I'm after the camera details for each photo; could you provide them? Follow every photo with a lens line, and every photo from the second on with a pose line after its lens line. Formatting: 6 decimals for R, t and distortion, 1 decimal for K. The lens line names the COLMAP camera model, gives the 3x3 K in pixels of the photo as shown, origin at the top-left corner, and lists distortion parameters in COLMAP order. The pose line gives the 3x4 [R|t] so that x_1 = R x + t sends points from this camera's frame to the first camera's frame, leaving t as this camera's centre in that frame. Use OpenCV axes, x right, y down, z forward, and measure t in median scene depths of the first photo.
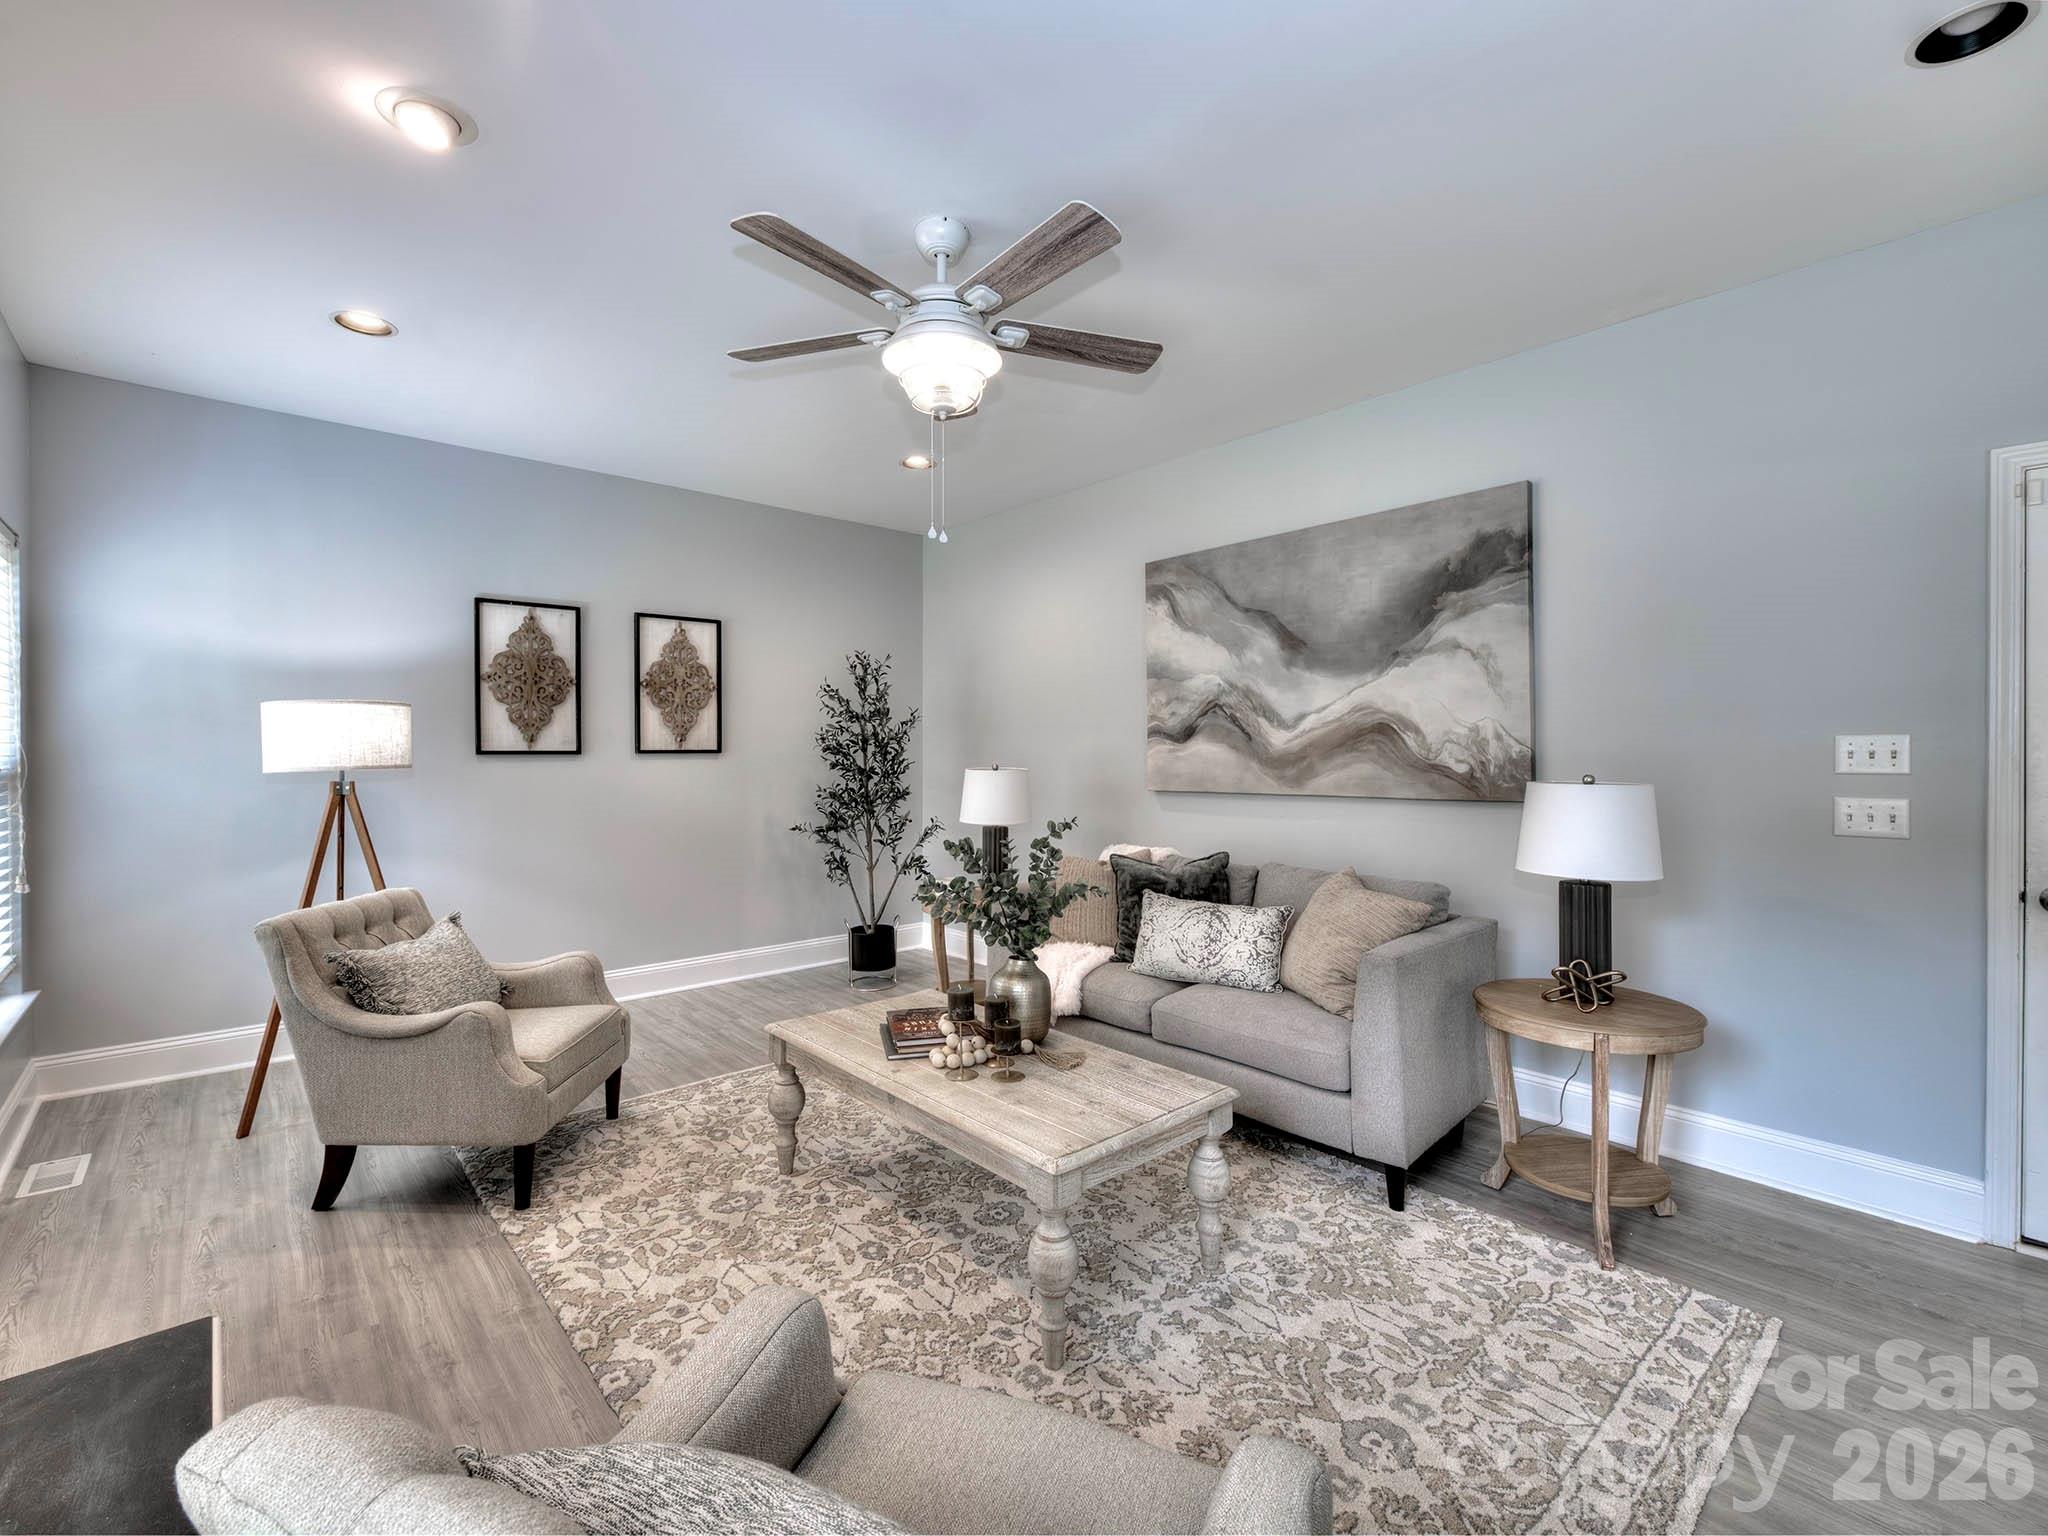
lens RADIAL K [[905.5, 0, 1020.9], [0, 905.5, 757.2], [0, 0, 1]] dist [0.003738, -0.003998]
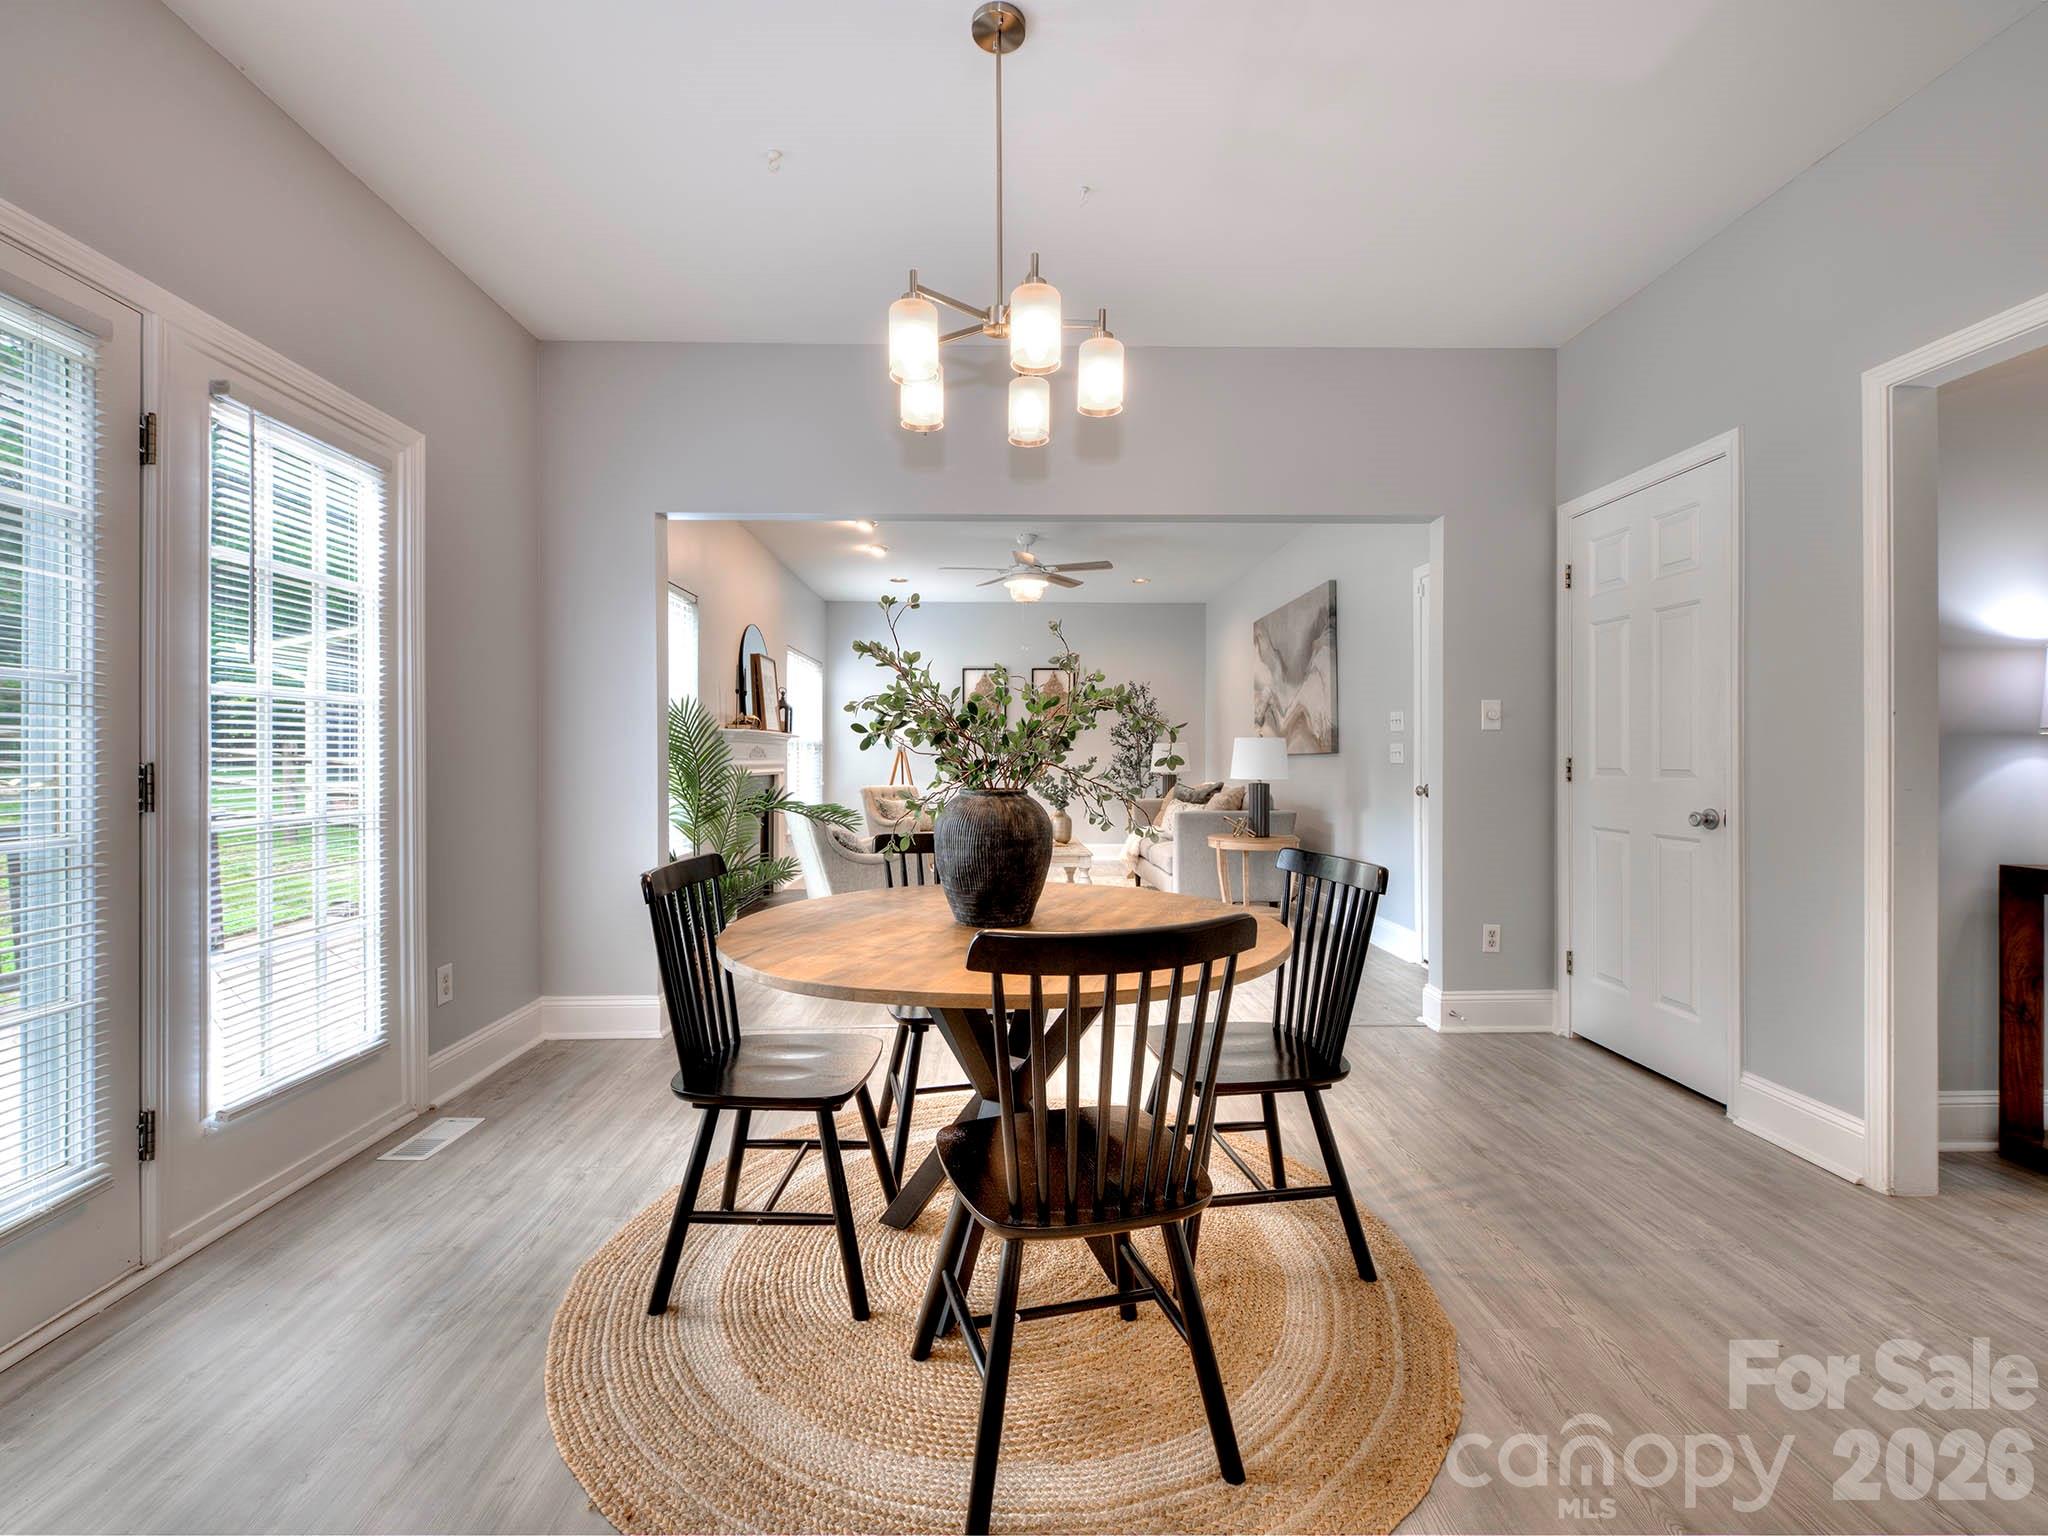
lens RADIAL K [[905.5, 0, 1020.9], [0, 905.5, 757.2], [0, 0, 1]] dist [0.003738, -0.003998]
pose [[0.766376, 0.001077, -0.642391, 1.070269], [-0.004448, 0.999984, -0.003630, 0.057356], [0.642377, 0.005639, 0.766368, -0.702536]]
